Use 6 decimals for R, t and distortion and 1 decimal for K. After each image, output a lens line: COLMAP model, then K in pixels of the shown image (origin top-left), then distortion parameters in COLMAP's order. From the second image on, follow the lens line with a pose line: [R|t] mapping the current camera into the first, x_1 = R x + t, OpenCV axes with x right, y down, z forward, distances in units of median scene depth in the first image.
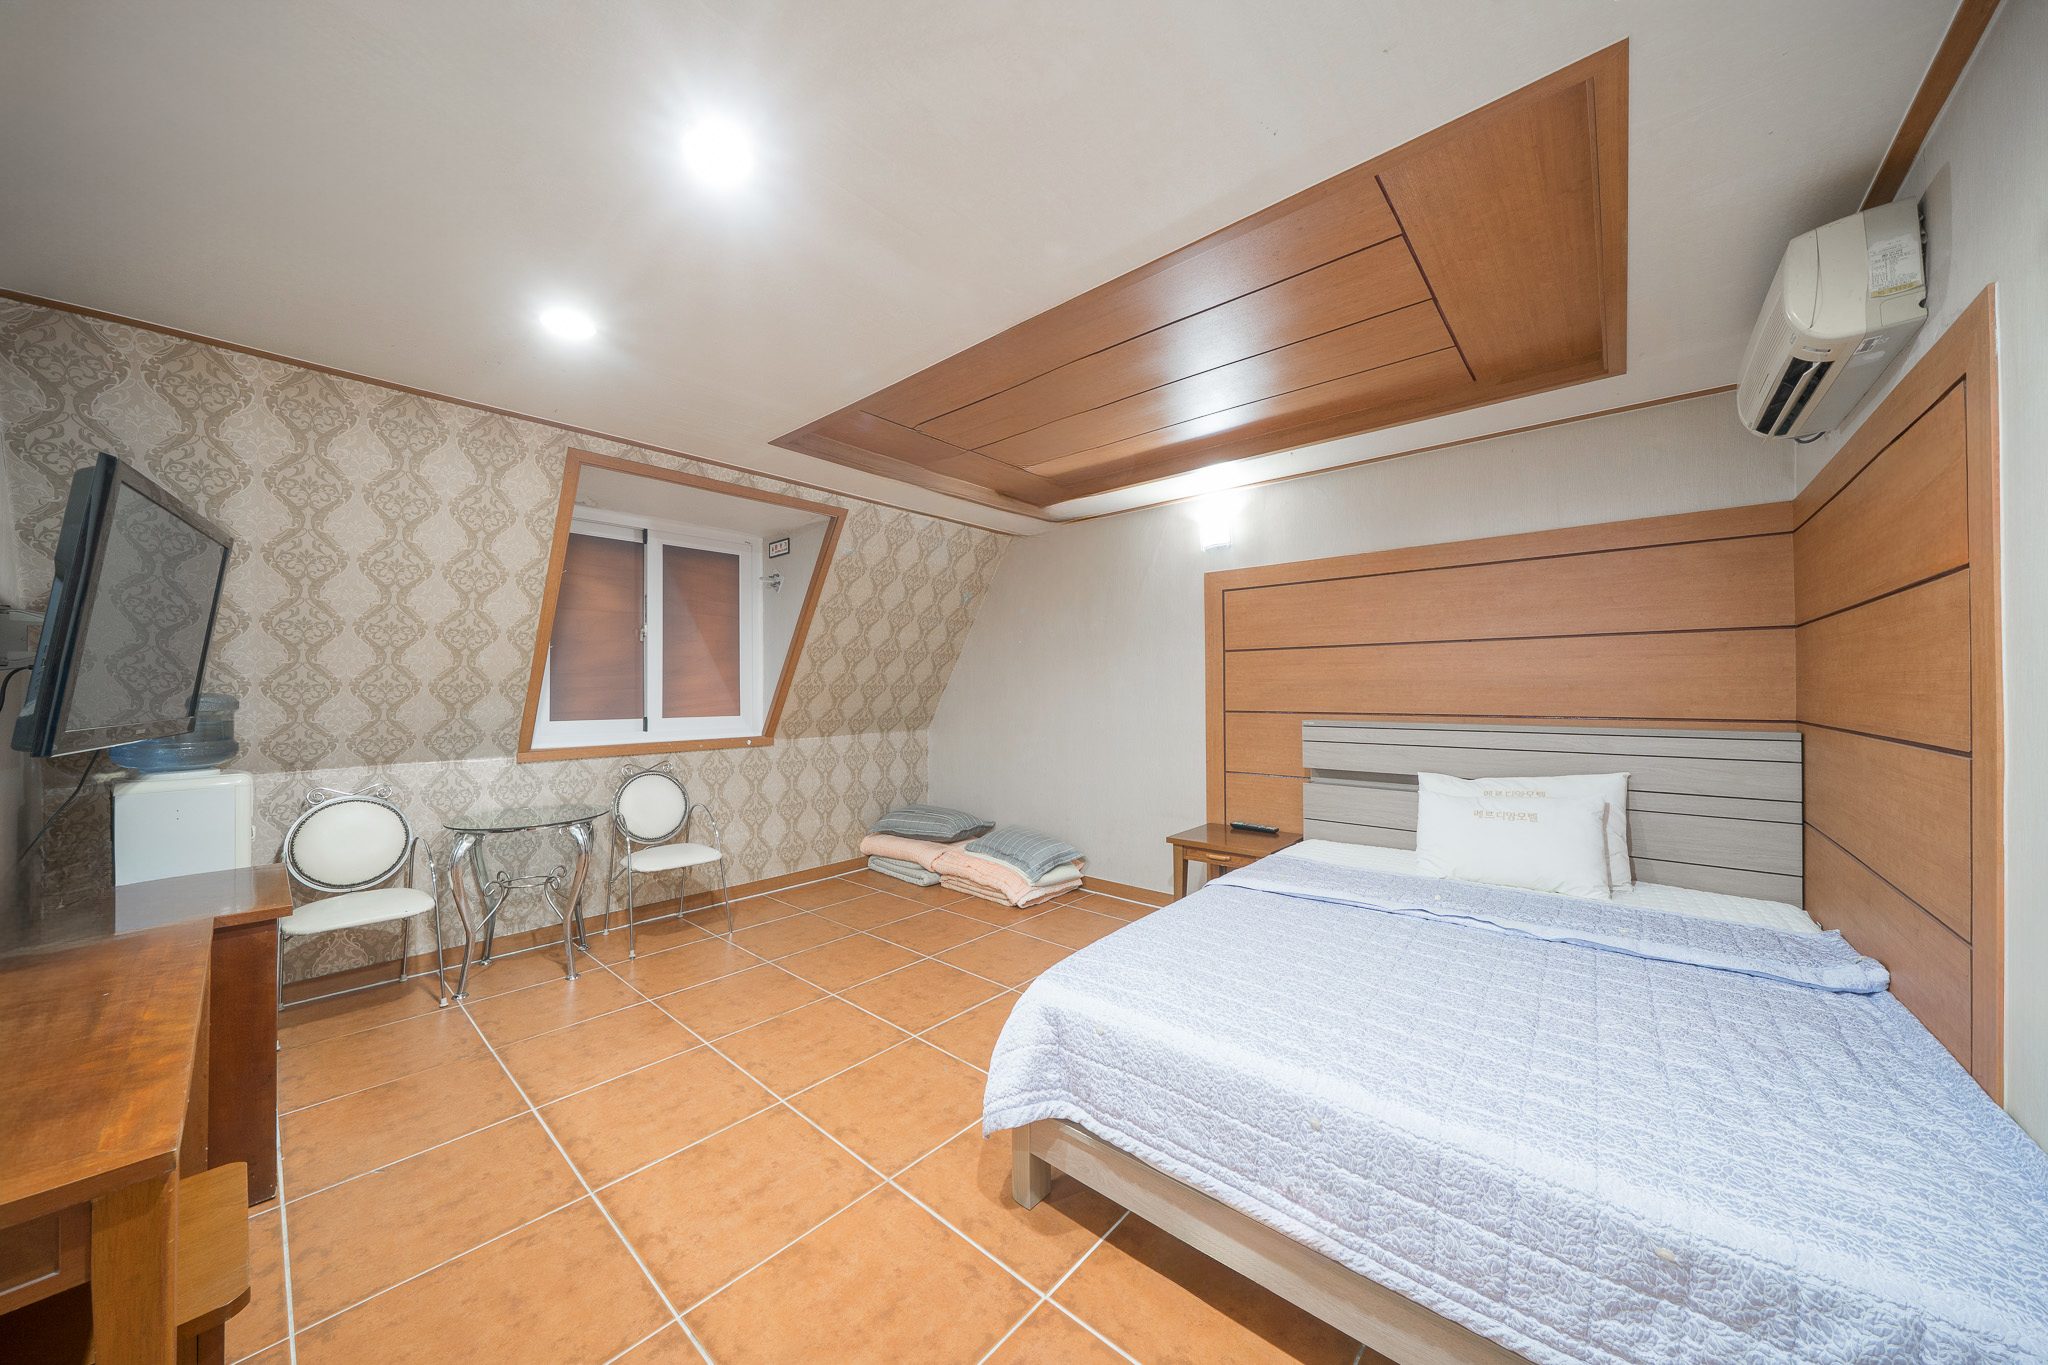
lens RADIAL K [[718.2, 0, 1024.0], [0, 718.2, 682.5], [0, 0, 1]] dist [-0.000169, 0.000024]
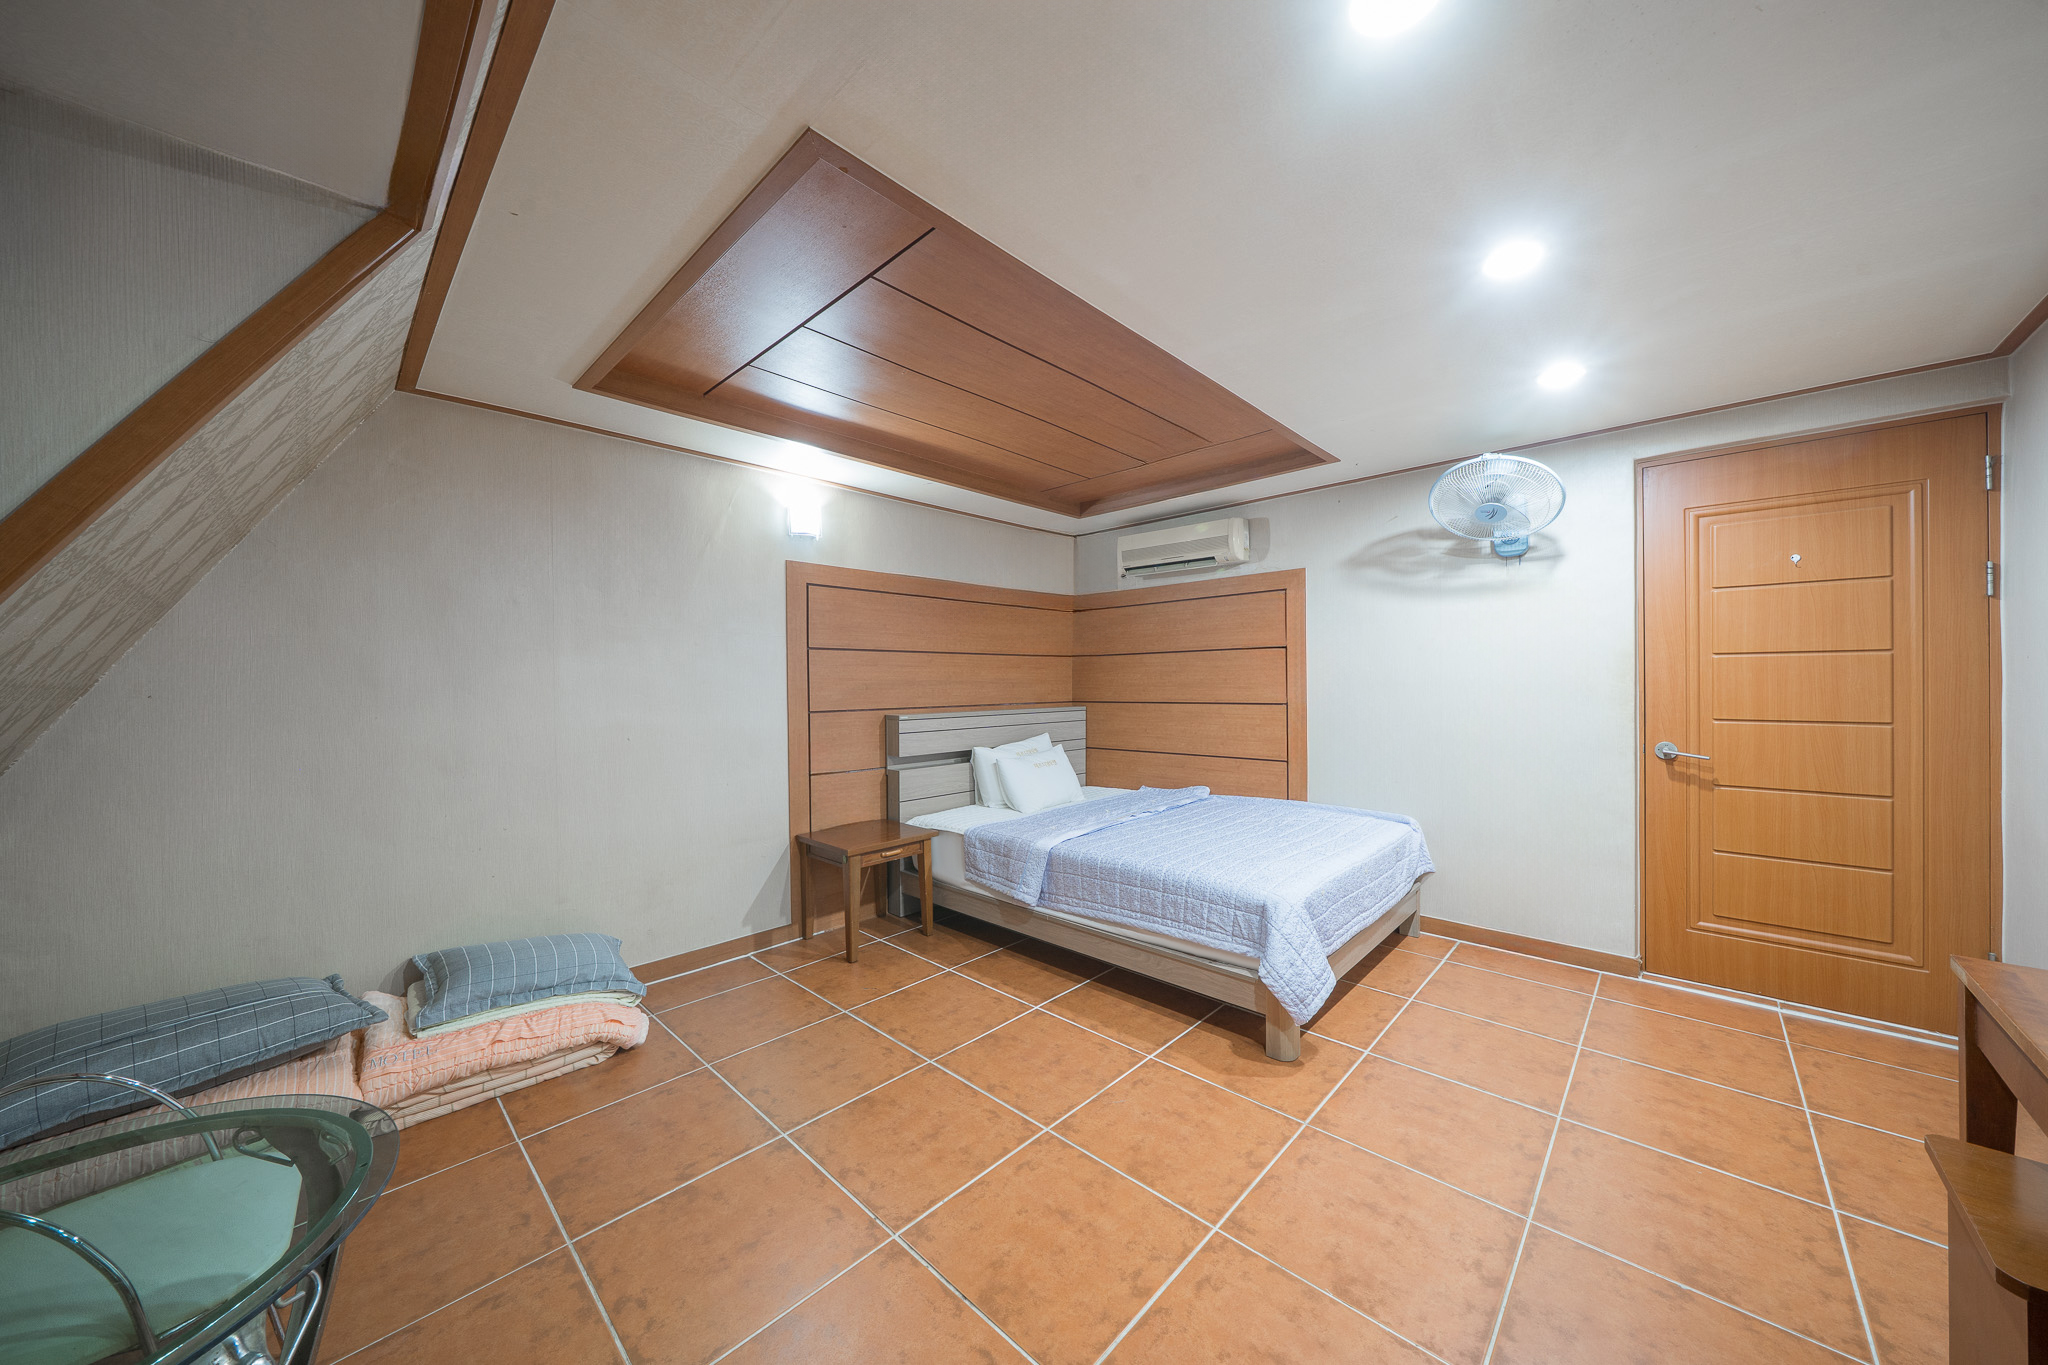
lens RADIAL K [[699.7, 0, 1027.6], [0, 699.7, 685.8], [0, 0, 1]] dist [-0.005093, -0.000066]
pose [[0.018865, 0.002821, 0.999818, -0.823648], [0.000820, 0.999996, -0.002837, 0.010541], [-0.999822, 0.000874, 0.018862, 0.906970]]
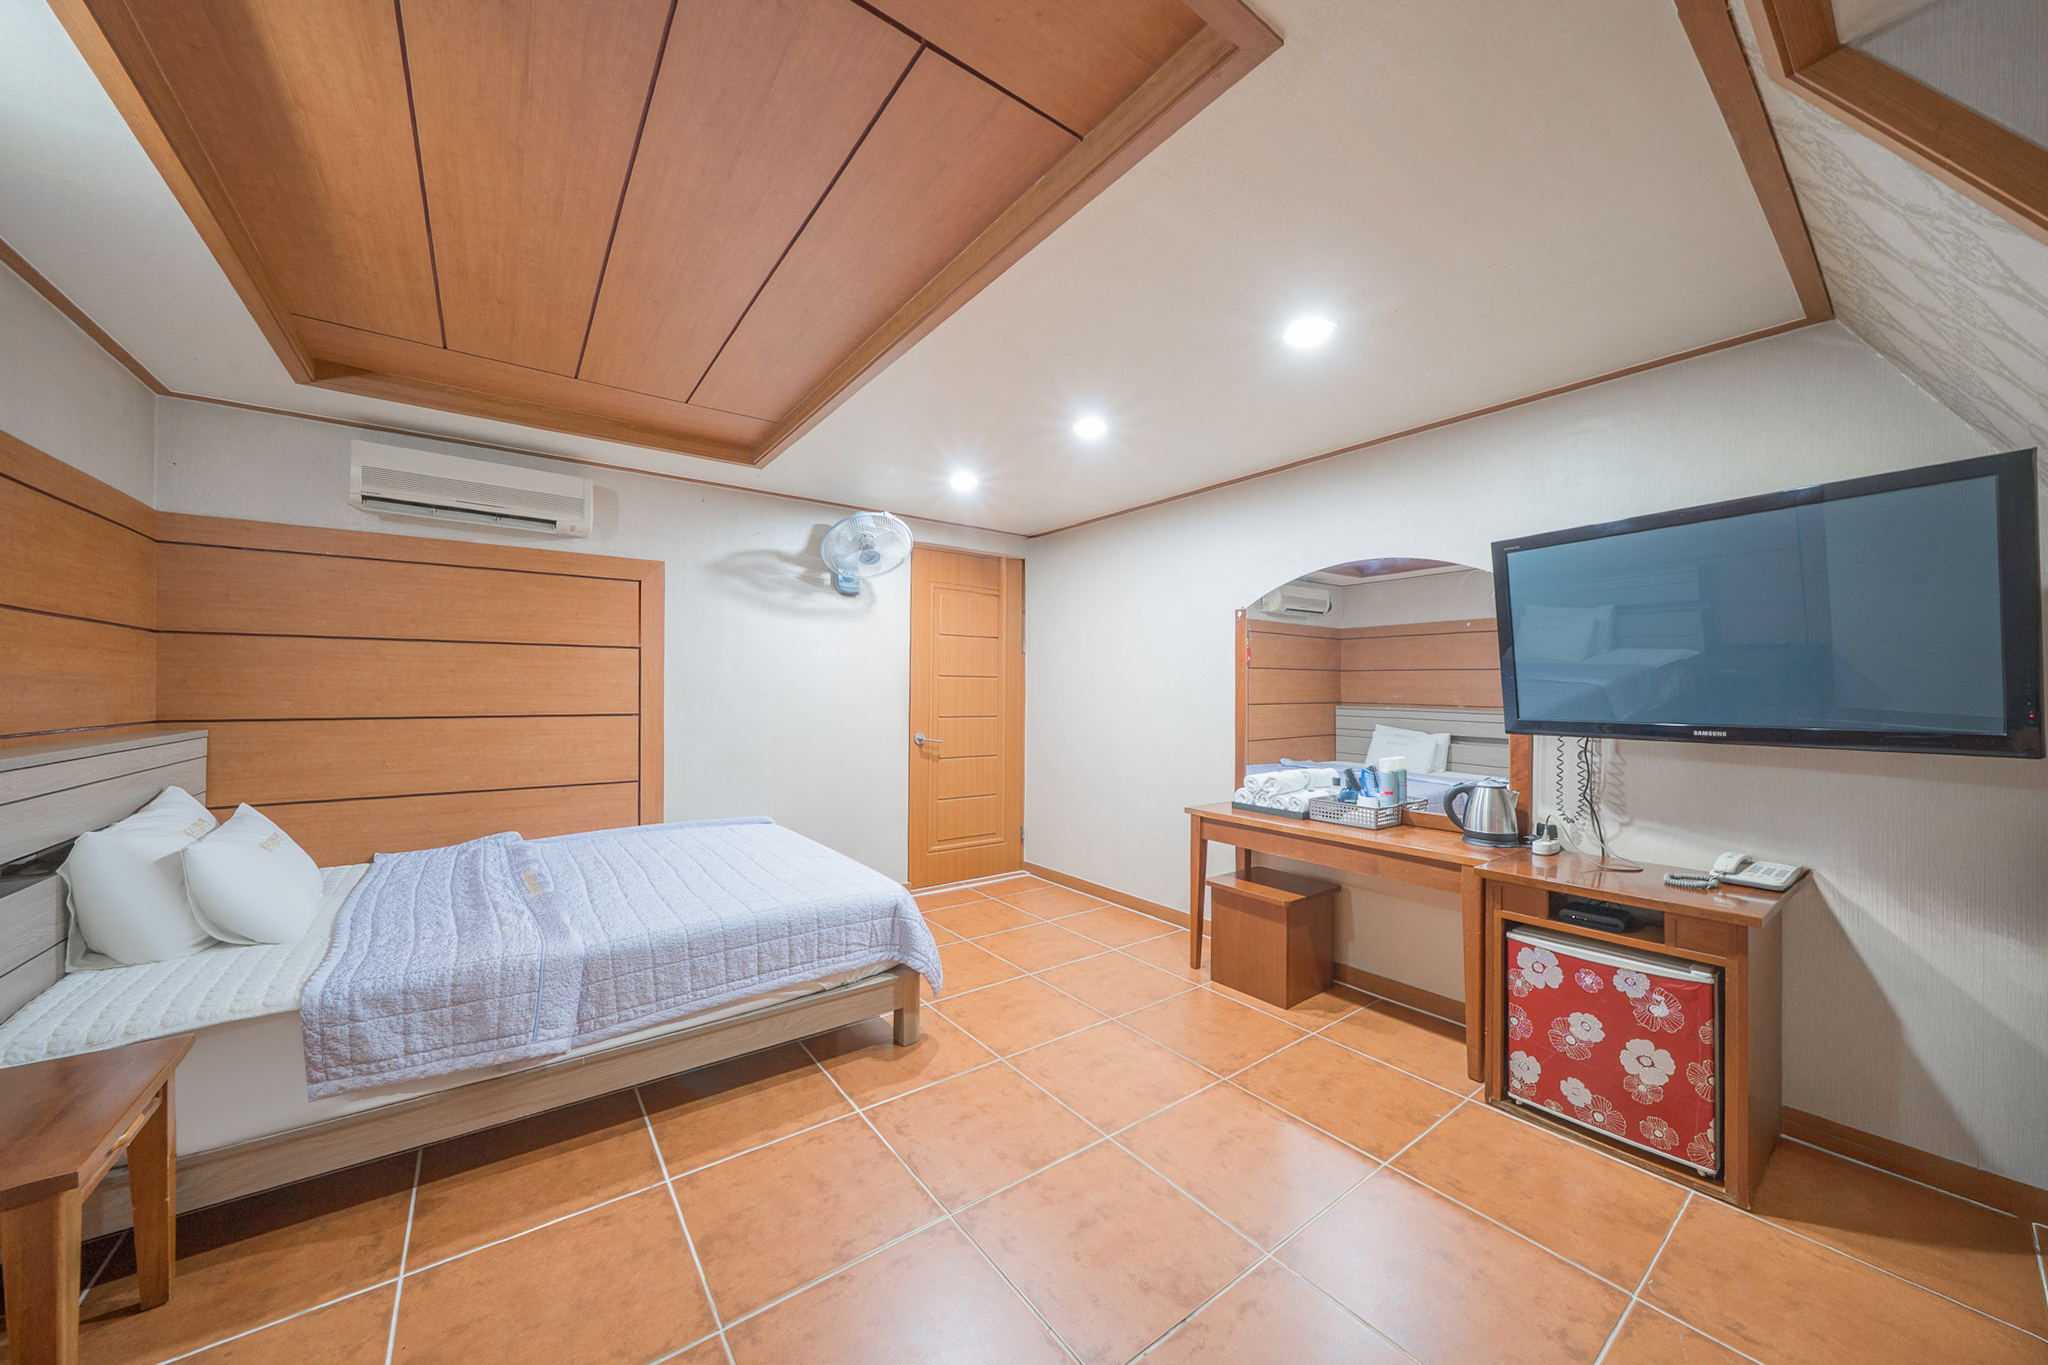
lens RADIAL K [[699.7, 0, 1027.6], [0, 699.7, 685.8], [0, 0, 1]] dist [-0.005093, -0.000066]
pose [[-0.982394, -0.000283, 0.186822, -0.308347], [-0.003465, 0.999854, -0.016706, 0.012296], [-0.186790, -0.017059, -0.982252, 1.466680]]
